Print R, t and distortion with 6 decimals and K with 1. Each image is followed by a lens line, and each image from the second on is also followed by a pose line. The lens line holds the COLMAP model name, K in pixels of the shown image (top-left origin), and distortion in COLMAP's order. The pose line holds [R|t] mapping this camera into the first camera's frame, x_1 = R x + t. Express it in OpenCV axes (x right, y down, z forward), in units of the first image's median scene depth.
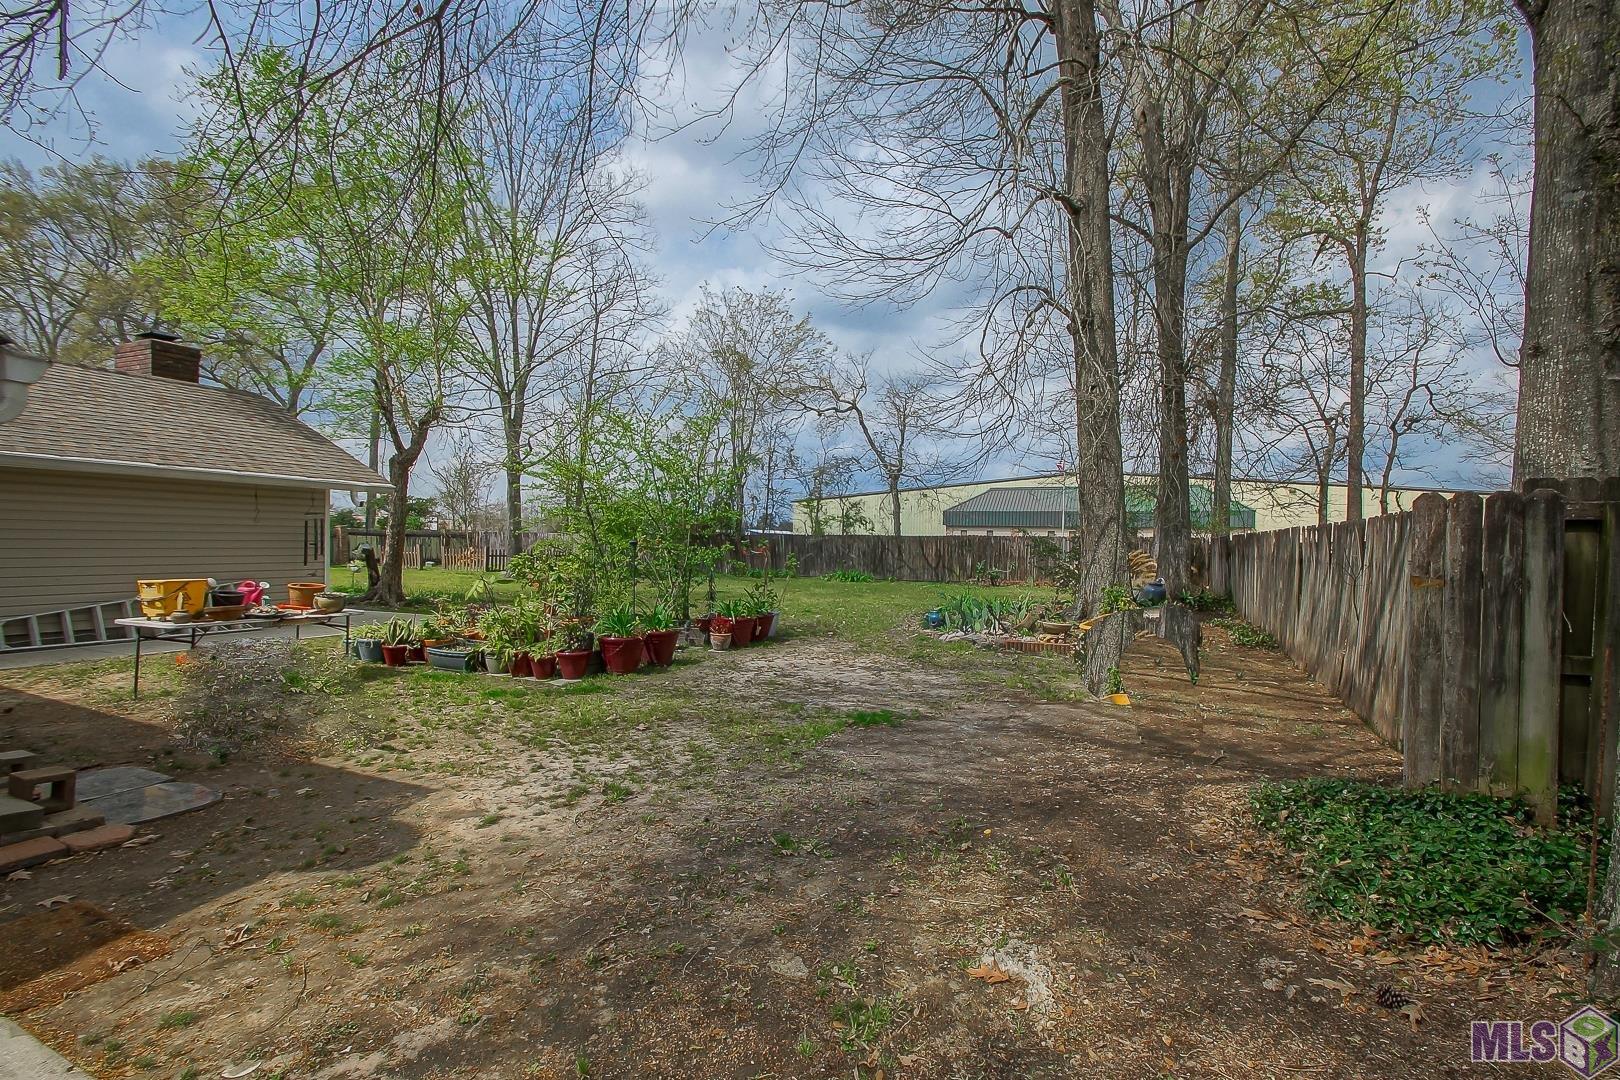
lens RADIAL K [[729.8, 0, 814.2], [0, 729.8, 545.2], [0, 0, 1]] dist [0.002999, -0.002534]
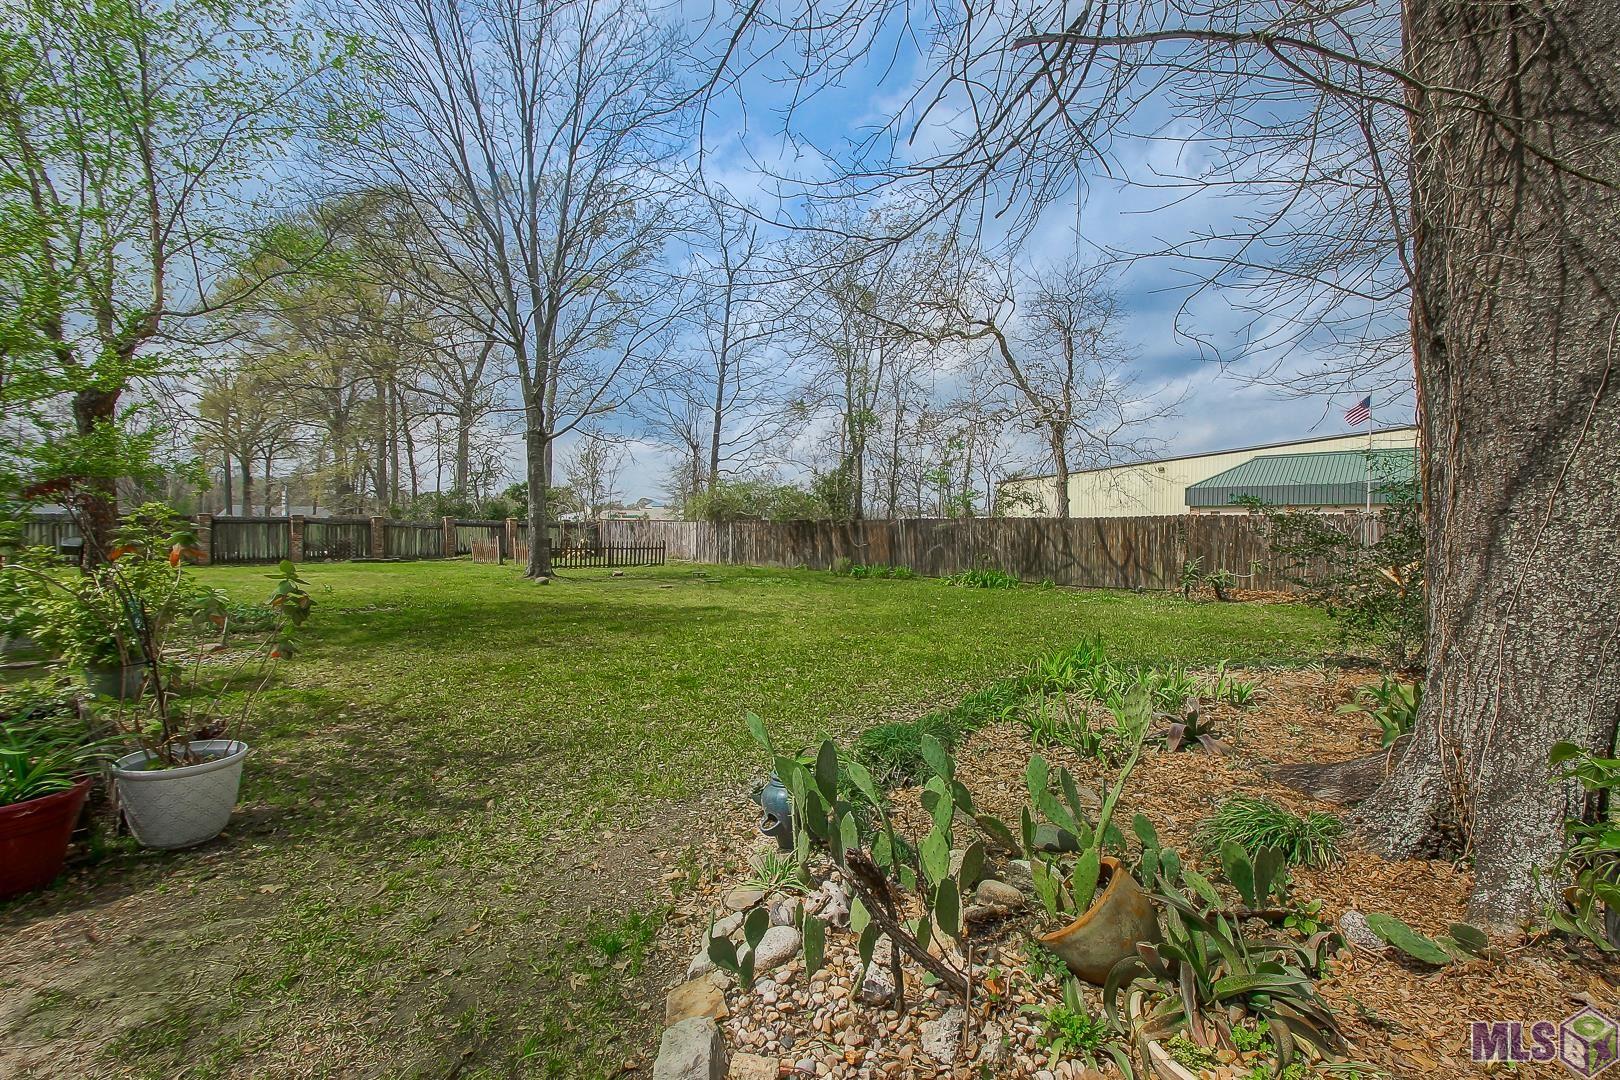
lens RADIAL K [[729.8, 0, 803.4], [0, 729.8, 536.0], [0, 0, 1]] dist [0.002999, -0.002534]
pose [[0.946301, -0.009937, -0.323135, 0.105692], [0.011256, 0.999934, 0.002213, -0.000495], [0.323091, -0.005731, 0.946350, 0.297683]]
